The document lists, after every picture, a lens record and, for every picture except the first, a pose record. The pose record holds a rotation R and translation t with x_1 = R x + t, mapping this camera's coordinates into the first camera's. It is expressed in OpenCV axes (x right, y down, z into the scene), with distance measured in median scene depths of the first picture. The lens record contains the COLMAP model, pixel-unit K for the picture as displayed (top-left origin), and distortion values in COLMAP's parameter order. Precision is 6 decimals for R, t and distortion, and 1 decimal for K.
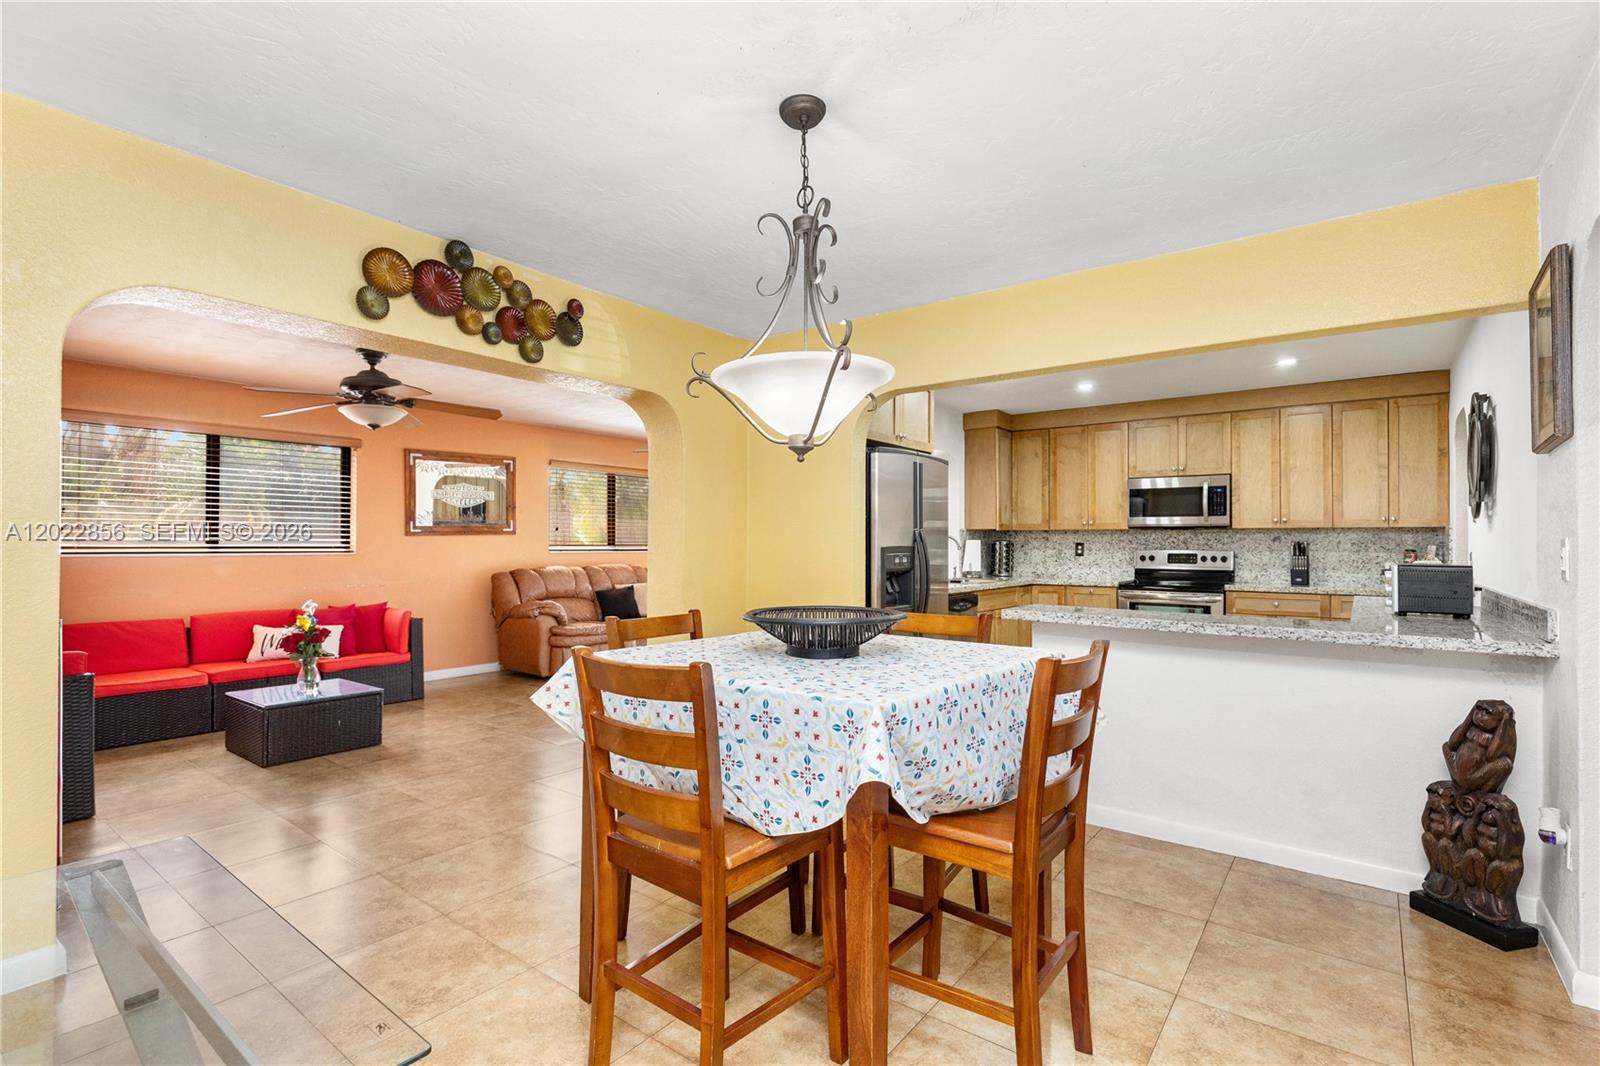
lens RADIAL K [[753.2, 0, 789.9], [0, 753.2, 536.0], [0, 0, 1]] dist [-0.000840, -0.001742]
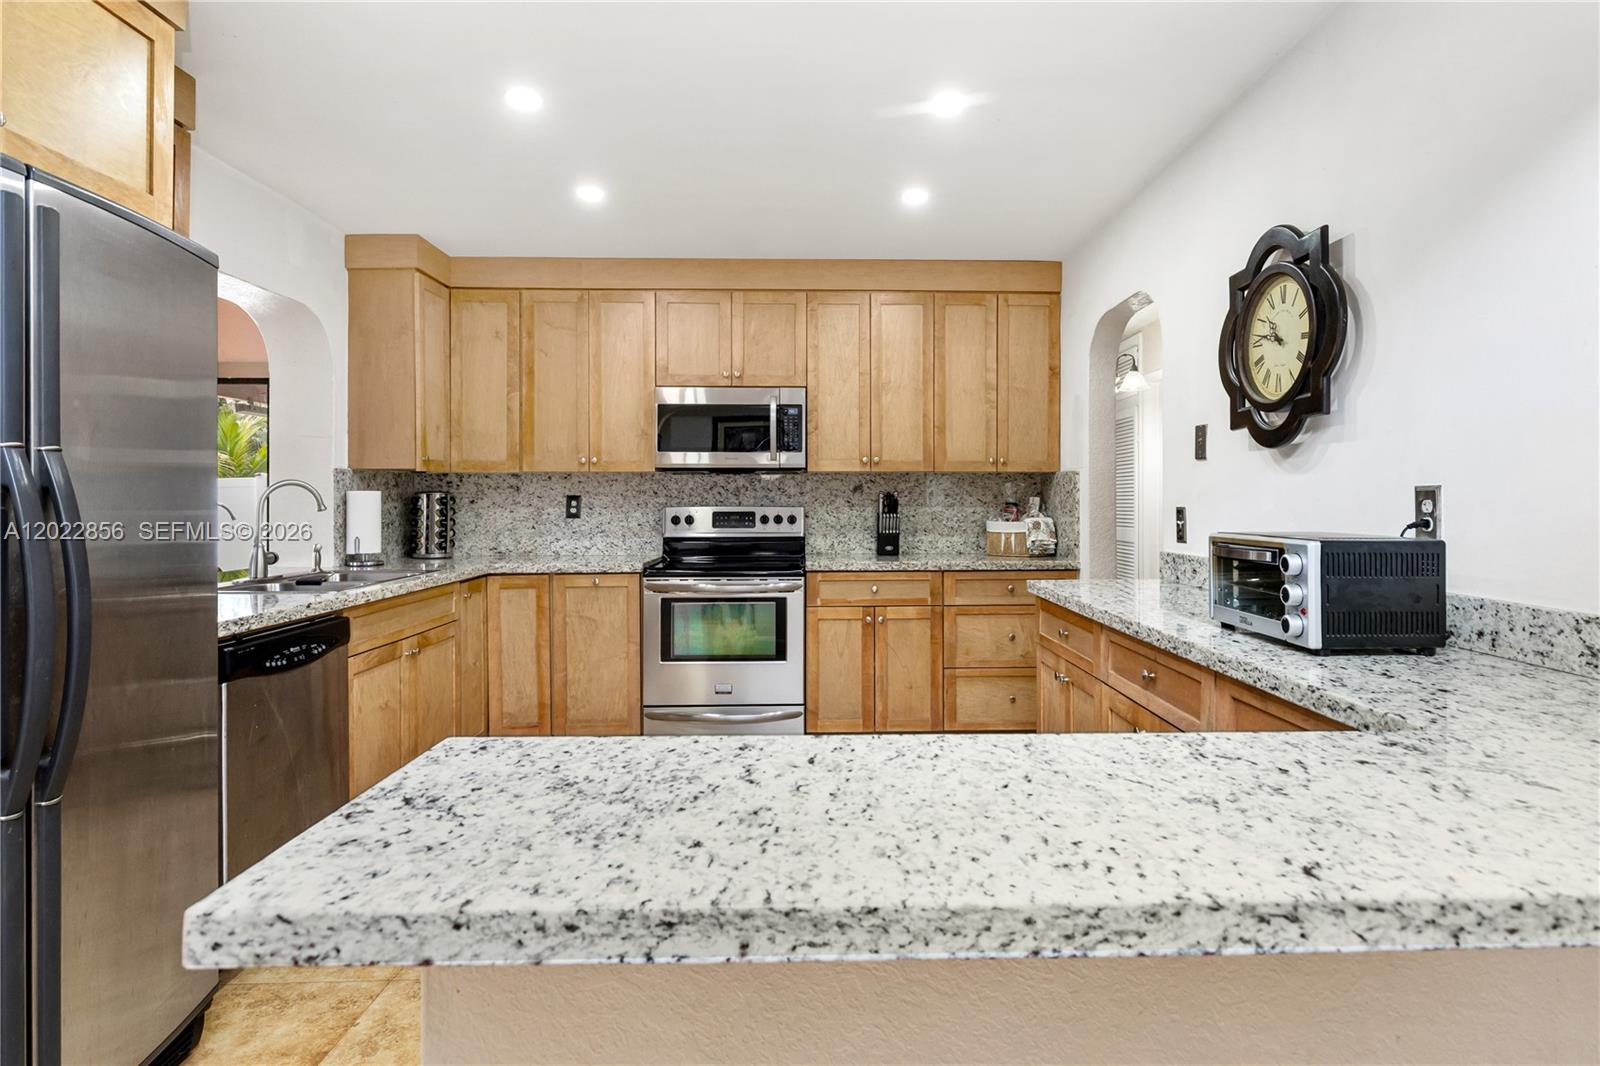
lens RADIAL K [[832.9, 0, 832.1], [0, 832.9, 493.5], [0, 0, 1]] dist [-0.001534, 0.000372]
pose [[0.771323, -0.001908, 0.636442, 0.146773], [-0.001506, 0.999987, 0.004823, 0.004739], [-0.636443, -0.004678, 0.771310, 0.427301]]
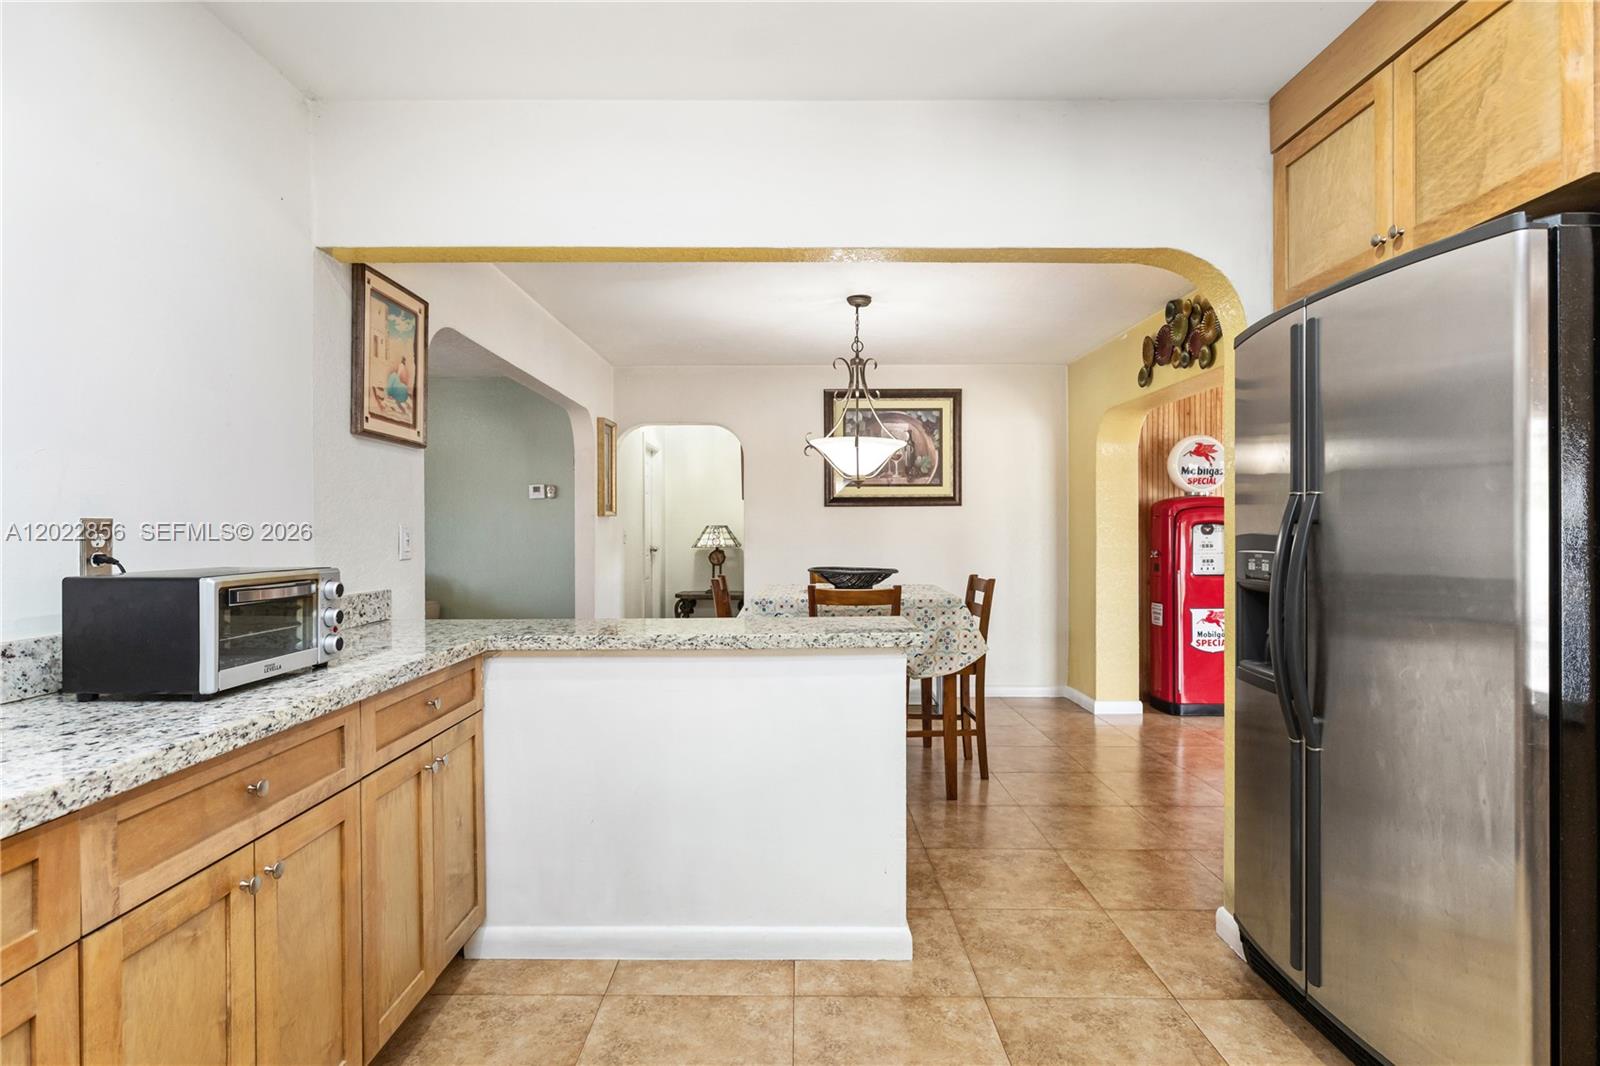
lens RADIAL K [[815.3, 0, 782.1], [0, 815.3, 531.7], [0, 0, 1]] dist [-0.014605, 0.003149]
pose [[-0.807302, -0.004847, -0.590119, 0.468738], [0.000935, 0.999955, -0.009492, 0.011819], [0.590138, -0.008215, -0.807261, 0.866261]]
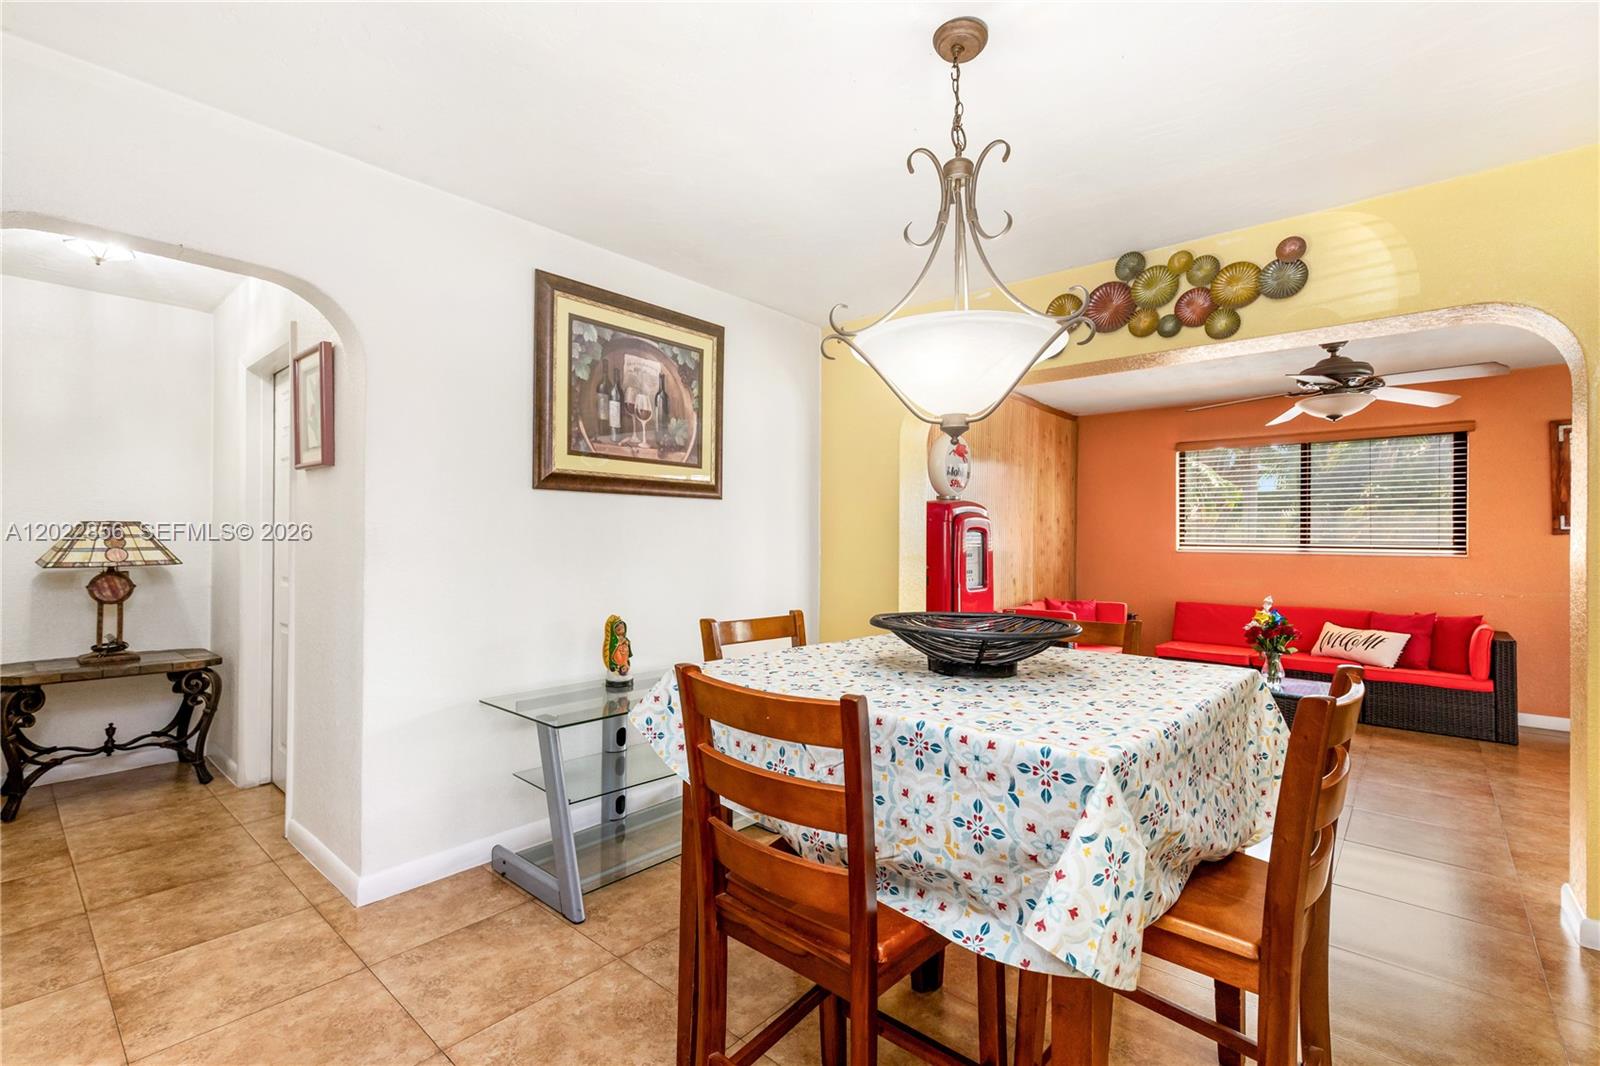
lens RADIAL K [[721.4, 0, 792.1], [0, 721.4, 529.7], [0, 0, 1]] dist [0.009305, -0.002108]
pose [[-0.072578, -0.012292, -0.997287, 0.297802], [0.000551, 0.999923, -0.012365, 0.003523], [0.997363, -0.001447, -0.072565, 0.300691]]
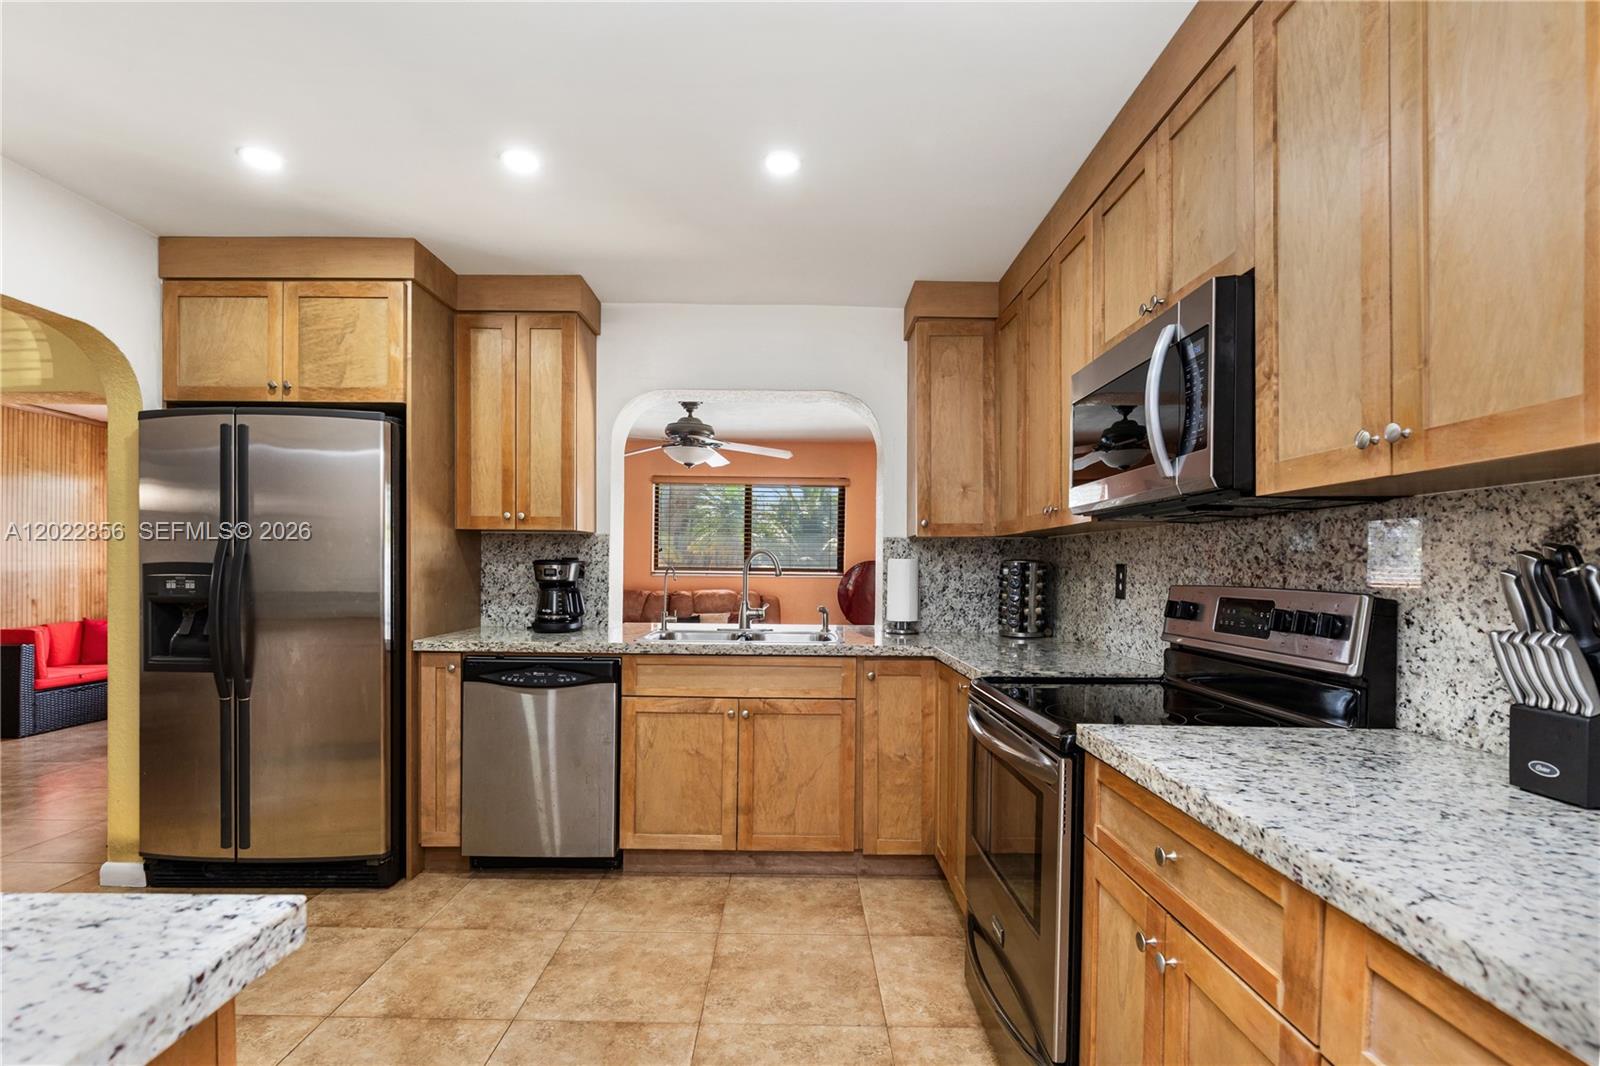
lens RADIAL K [[753.2, 0, 798.0], [0, 753.2, 572.0], [0, 0, 1]] dist [-0.000840, -0.001742]
pose [[0.600240, 0.006207, -0.799796, 0.679532], [-0.001012, 0.999975, 0.007001, 0.012062], [0.799819, -0.003393, 0.600231, 0.733851]]
